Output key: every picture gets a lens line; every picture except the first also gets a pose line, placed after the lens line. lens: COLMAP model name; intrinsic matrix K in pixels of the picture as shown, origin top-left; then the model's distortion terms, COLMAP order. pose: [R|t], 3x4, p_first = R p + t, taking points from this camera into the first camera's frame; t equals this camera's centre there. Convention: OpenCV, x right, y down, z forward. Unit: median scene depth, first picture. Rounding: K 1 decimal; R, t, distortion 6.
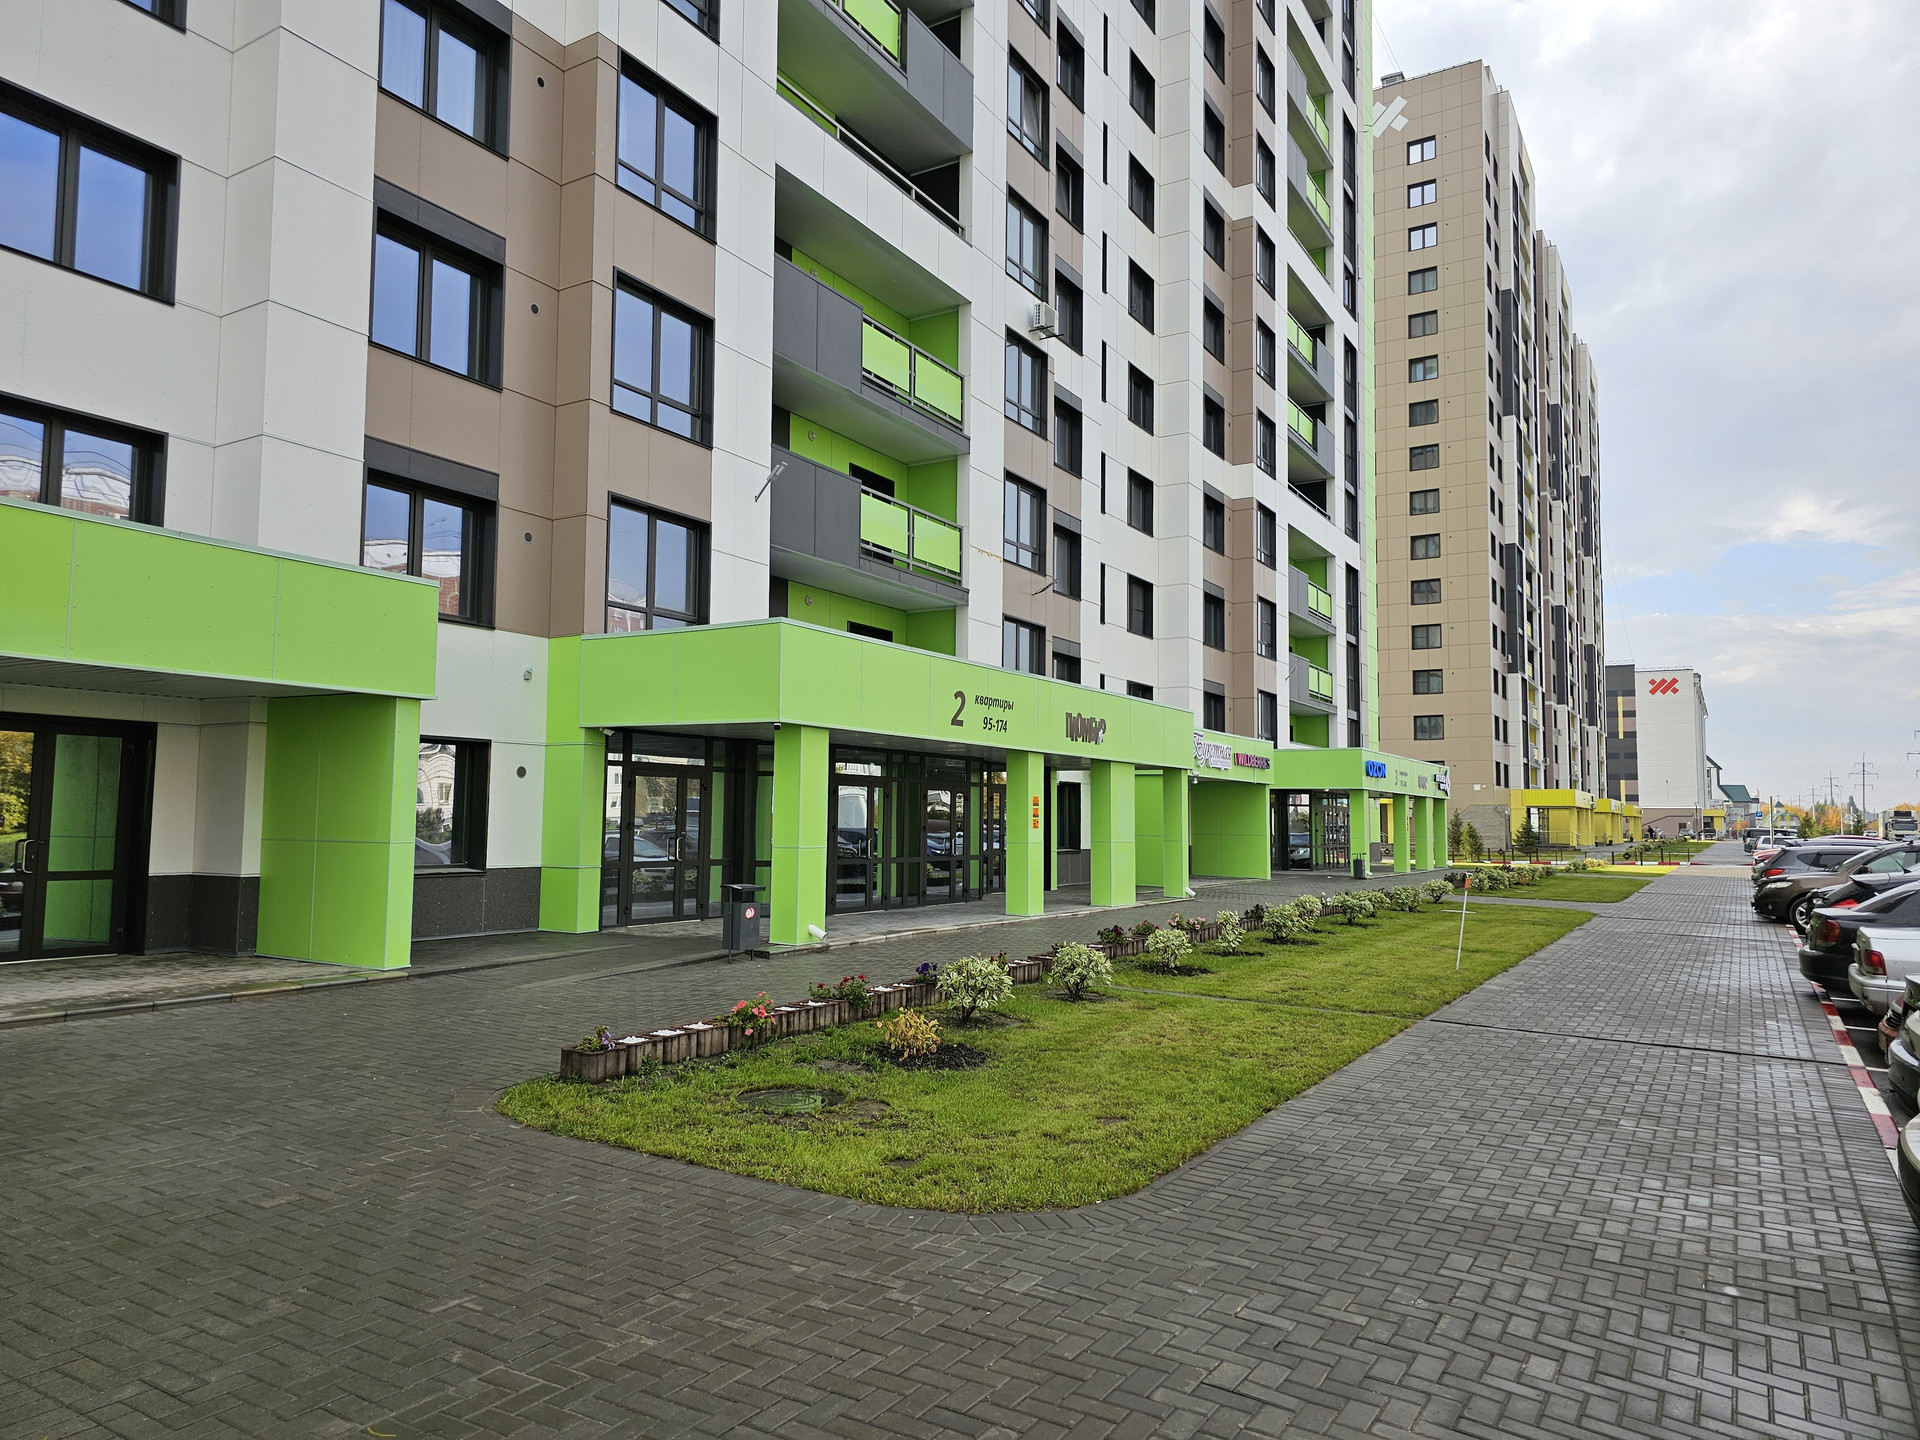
lens RADIAL K [[1293.1, 0, 955.3], [0, 1293.1, 719.3], [0, 0, 1]] dist [0.049197, -0.036972]
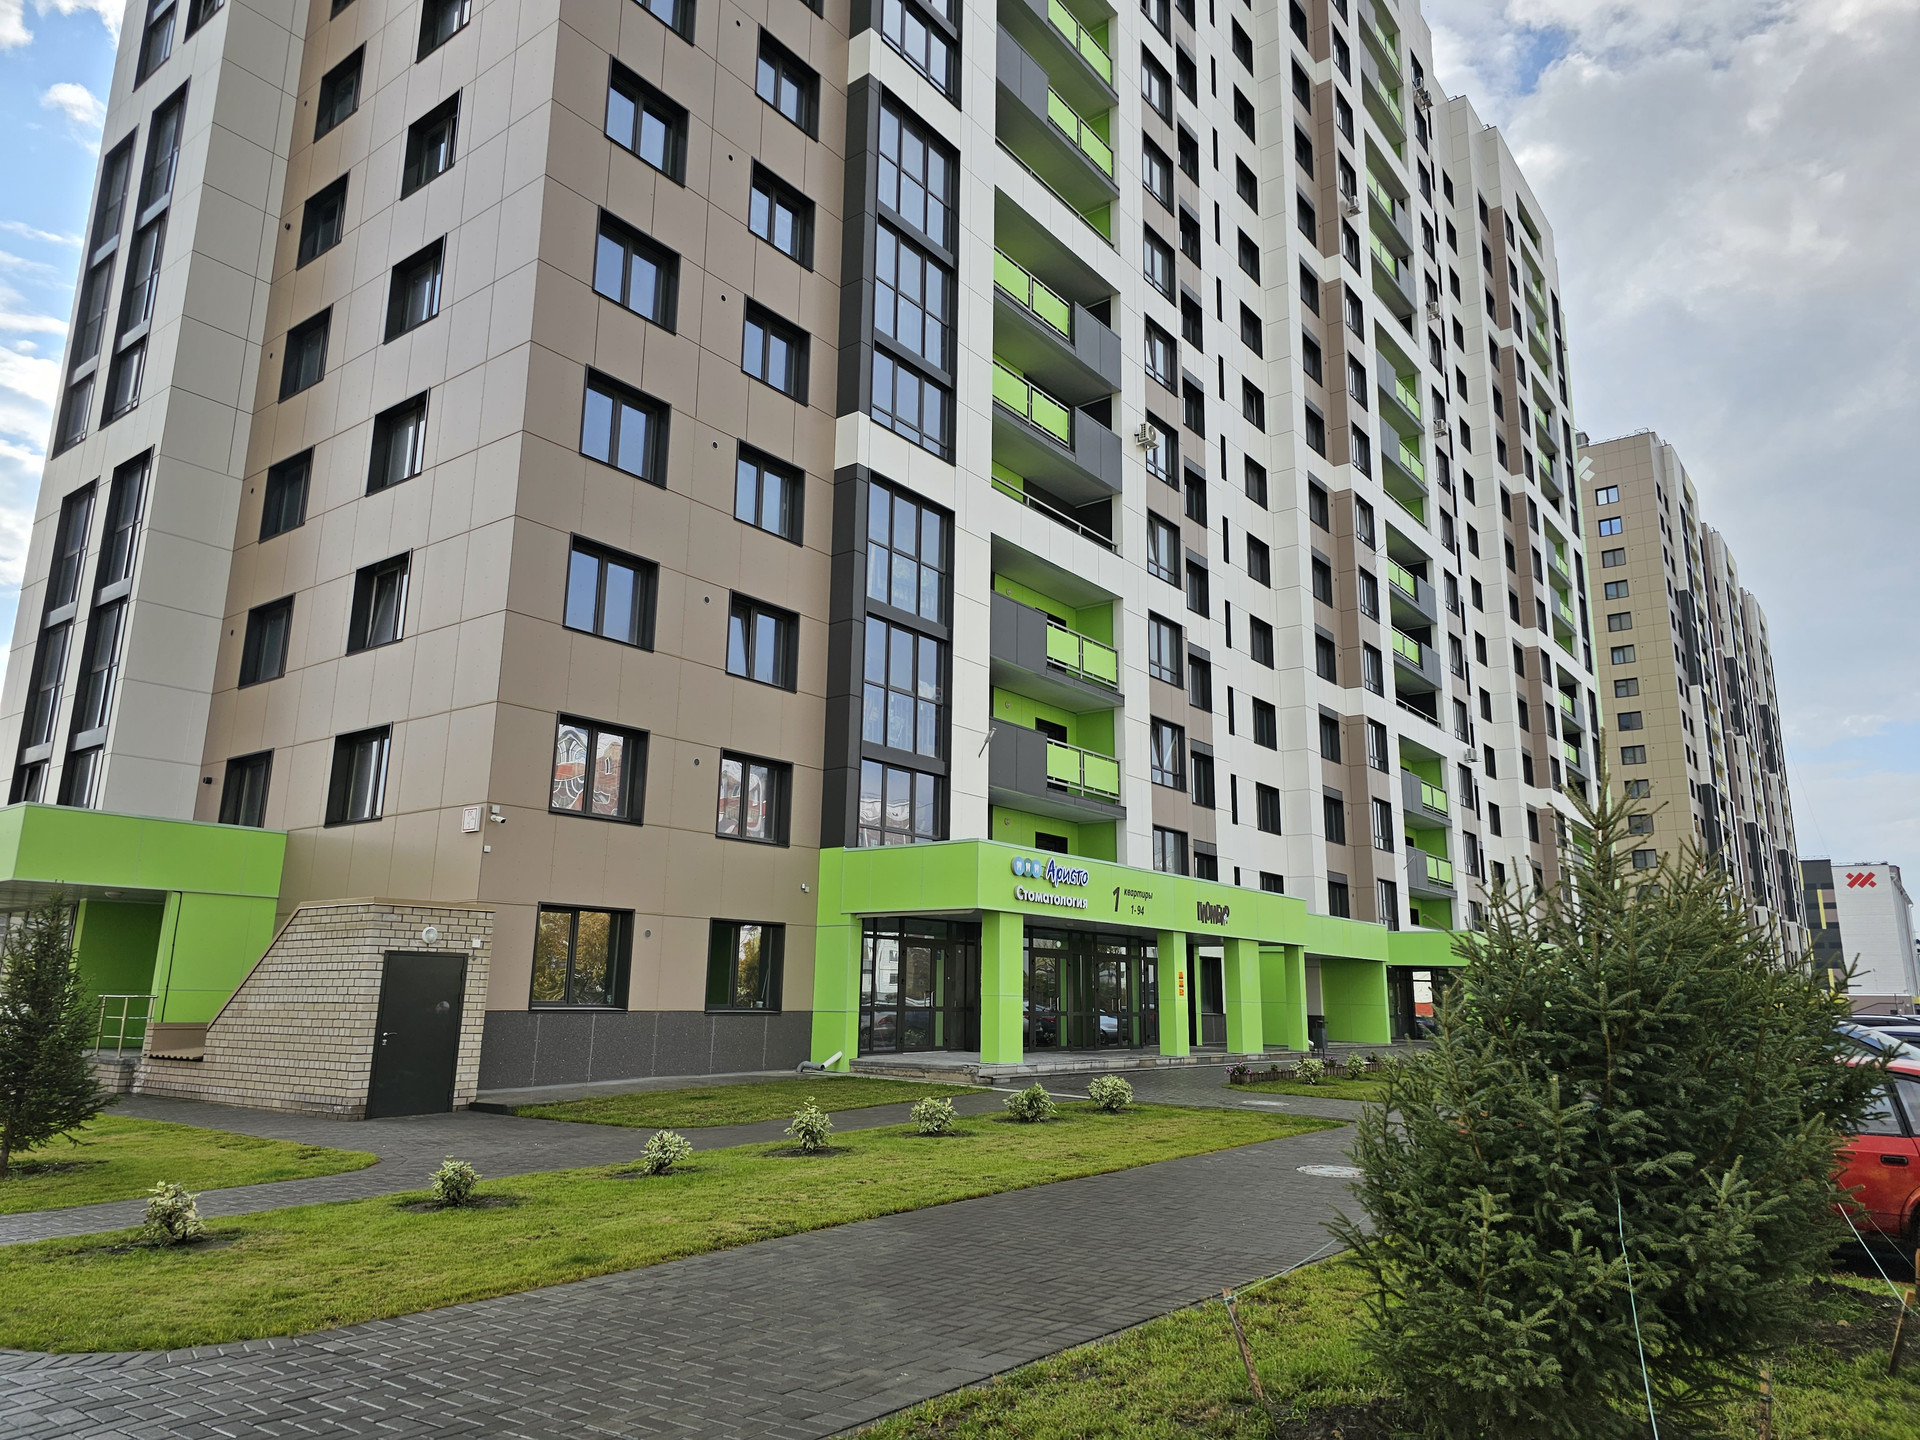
lens RADIAL K [[1293.1, 0, 957.9], [0, 1293.1, 704.9], [0, 0, 1]] dist [0.049197, -0.036972]
pose [[0.993561, -0.019490, -0.111608, -0.009191], [0.002782, 0.988992, -0.147942, -0.007593], [0.113262, 0.146679, 0.982678, -0.307506]]
